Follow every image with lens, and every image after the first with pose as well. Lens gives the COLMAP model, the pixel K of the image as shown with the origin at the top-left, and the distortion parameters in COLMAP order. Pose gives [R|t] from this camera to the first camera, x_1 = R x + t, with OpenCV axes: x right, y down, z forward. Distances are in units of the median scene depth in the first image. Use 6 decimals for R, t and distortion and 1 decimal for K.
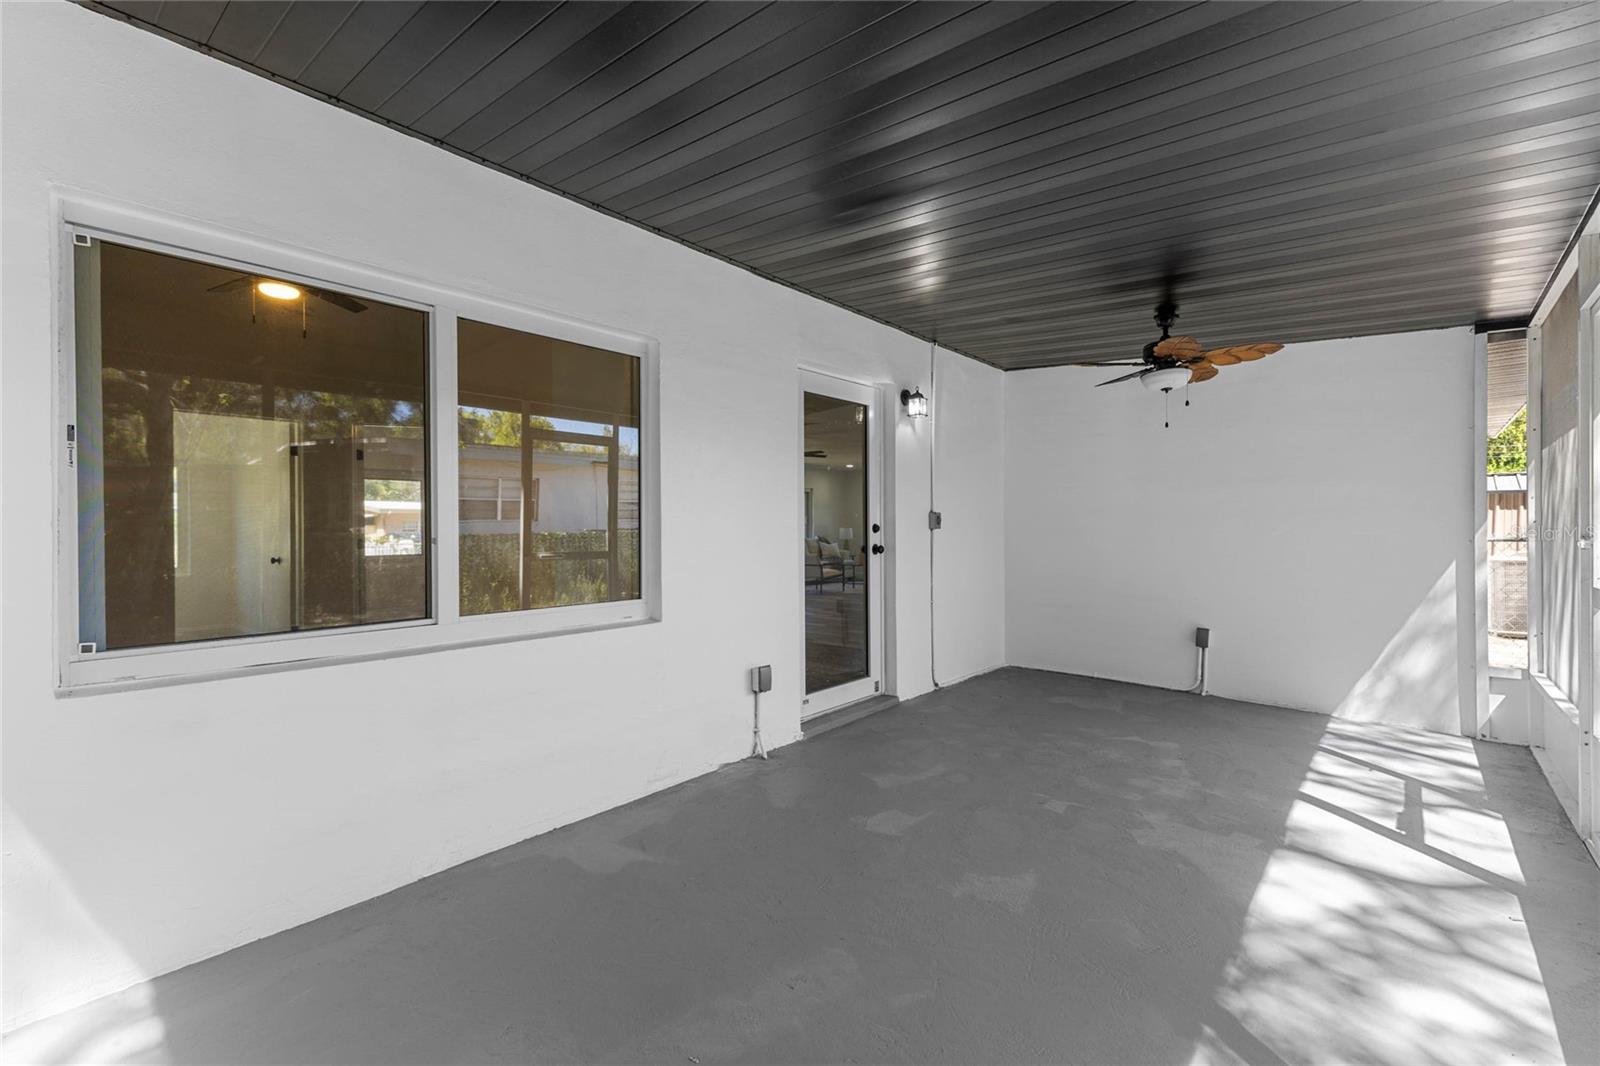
lens RADIAL K [[698.9, 0, 806.5], [0, 698.9, 533.8], [0, 0, 1]] dist [0.018775, 0.000201]
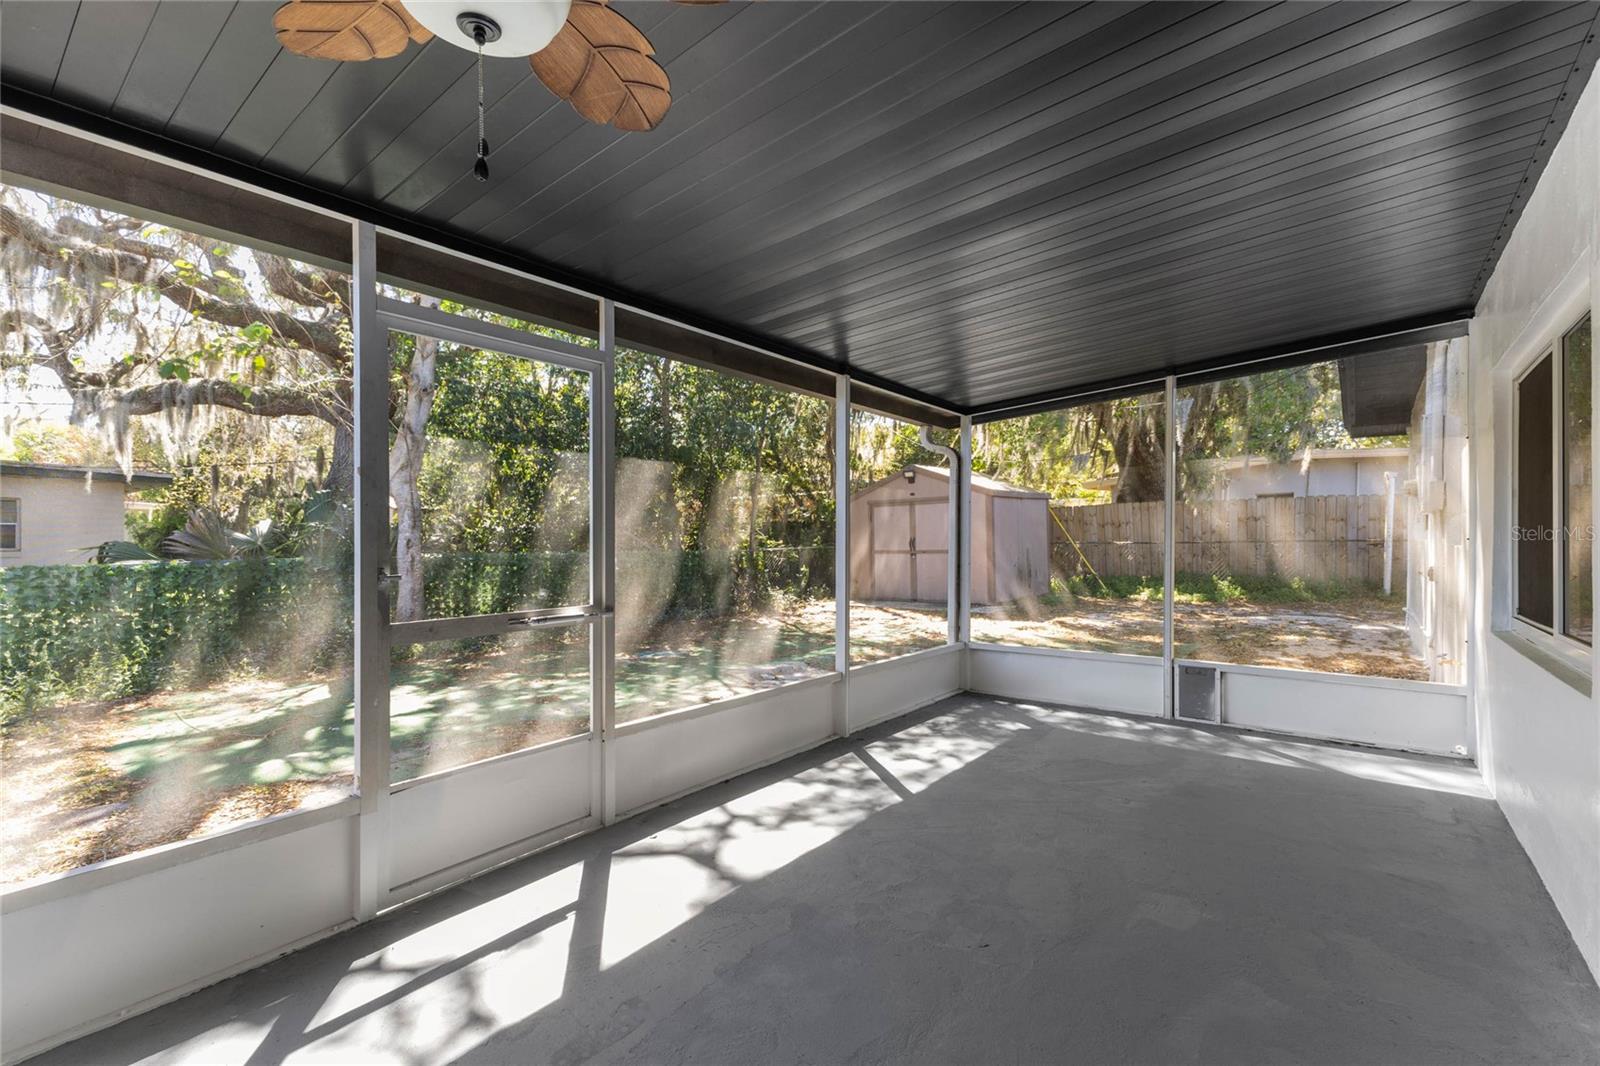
lens RADIAL K [[698.9, 0, 793.3], [0, 698.9, 538.6], [0, 0, 1]] dist [0.018775, 0.000201]
pose [[-0.999283, 0.002421, -0.037775, 0.606317], [0.002440, 0.999997, -0.000458, -0.026203], [0.037774, -0.000550, -0.999286, 1.844945]]
